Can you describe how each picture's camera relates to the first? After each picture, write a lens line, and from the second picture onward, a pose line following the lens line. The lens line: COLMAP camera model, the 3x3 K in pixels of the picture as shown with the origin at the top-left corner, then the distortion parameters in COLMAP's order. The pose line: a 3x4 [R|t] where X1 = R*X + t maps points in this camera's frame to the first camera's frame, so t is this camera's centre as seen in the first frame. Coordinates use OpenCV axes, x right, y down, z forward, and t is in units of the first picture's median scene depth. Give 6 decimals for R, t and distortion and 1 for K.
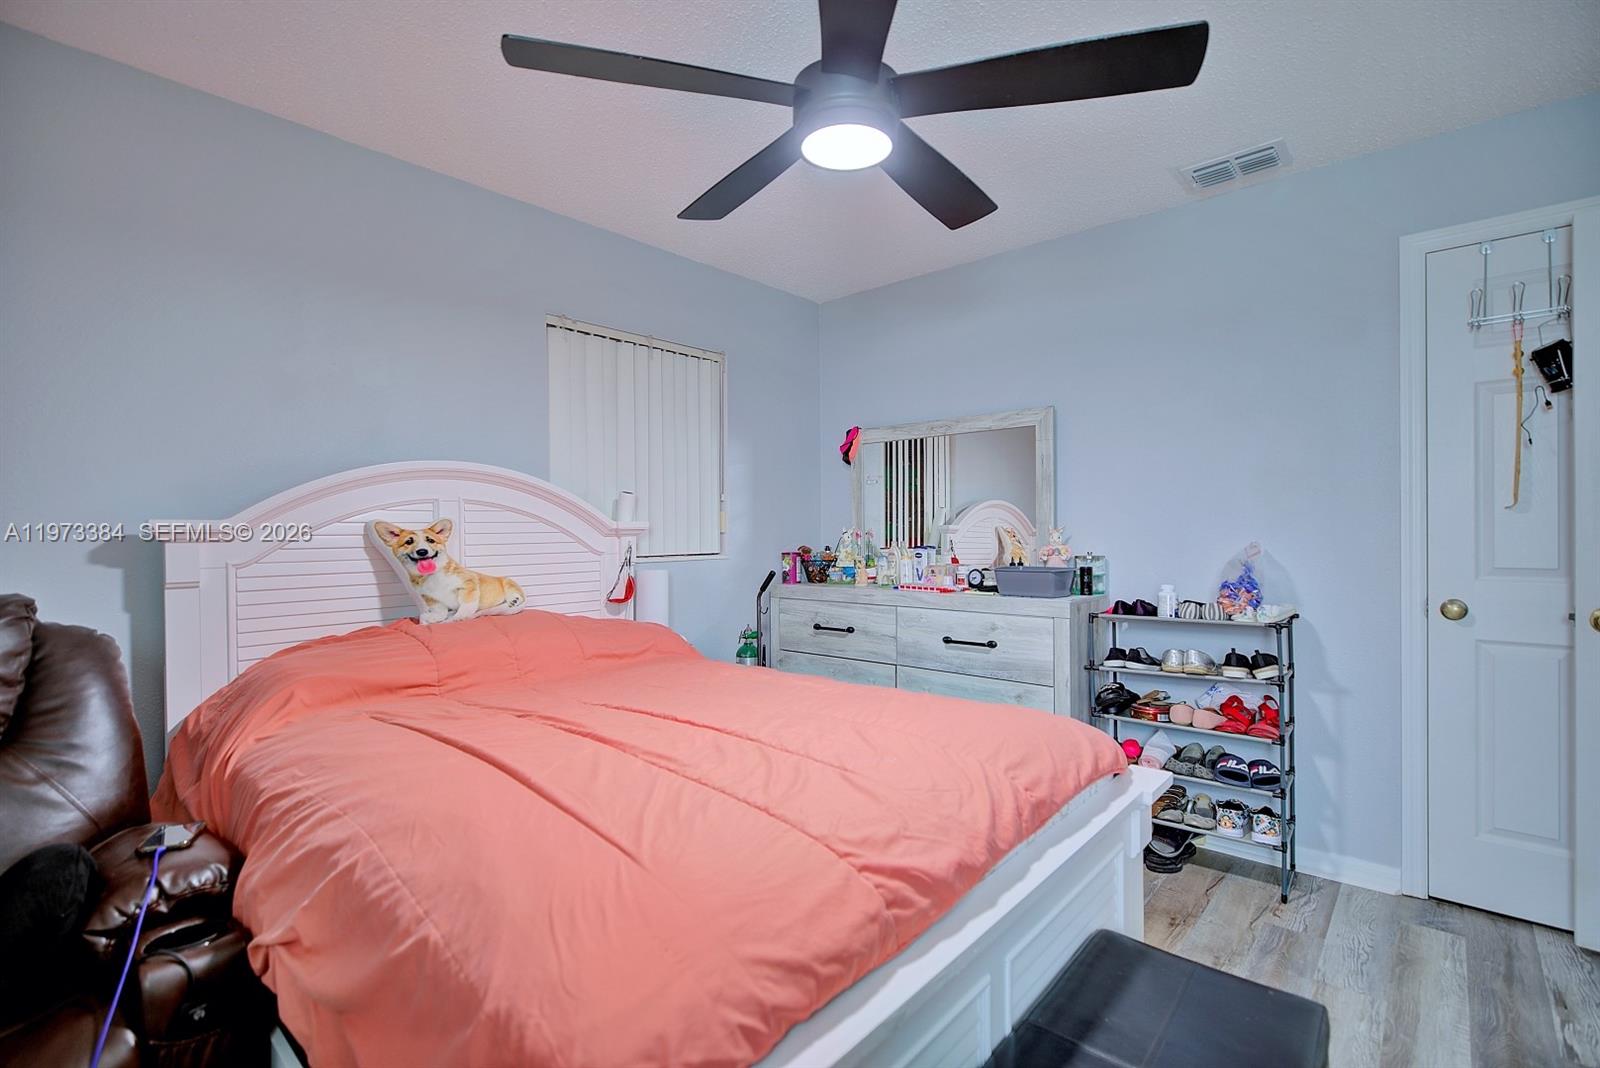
lens RADIAL K [[733.9, 0, 800.6], [0, 733.9, 532.4], [0, 0, 1]] dist [-0.005082, -0.000052]
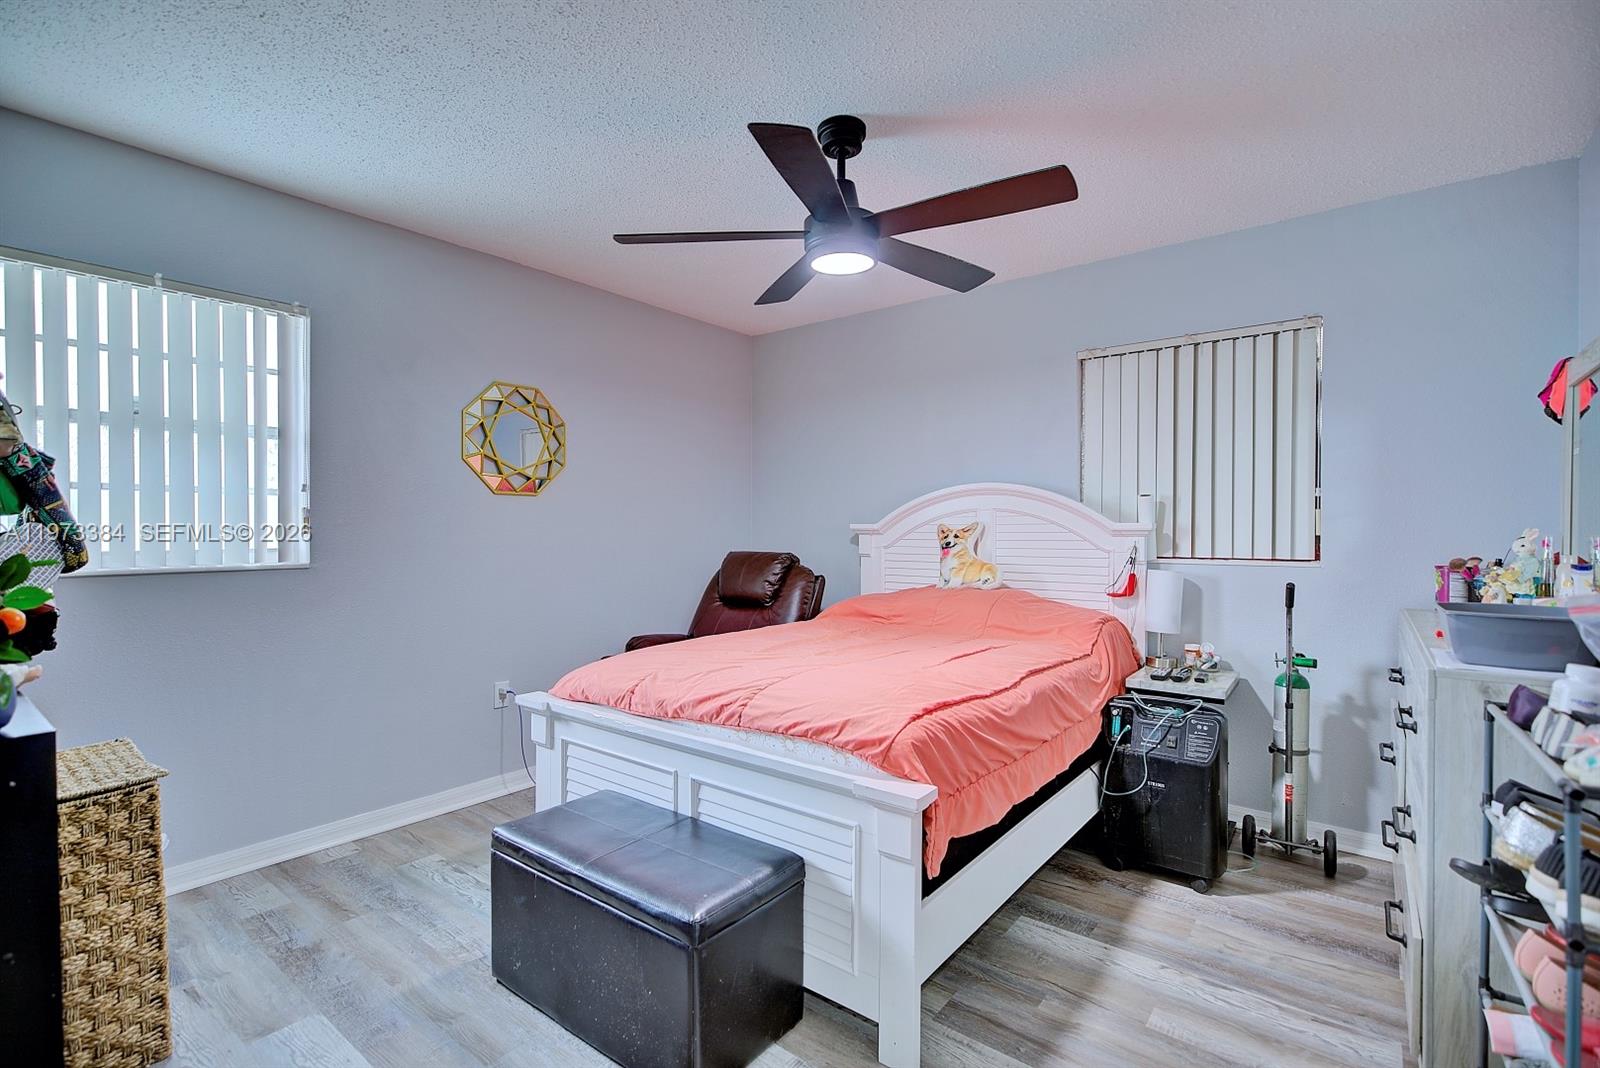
lens RADIAL K [[733.9, 0, 800.7], [0, 733.9, 534.8], [0, 0, 1]] dist [-0.005082, -0.000052]
pose [[0.069135, 0.013996, -0.997509, 0.961755], [-0.005183, 0.999893, 0.013671, -0.011324], [0.997594, 0.004225, 0.069201, 0.528681]]
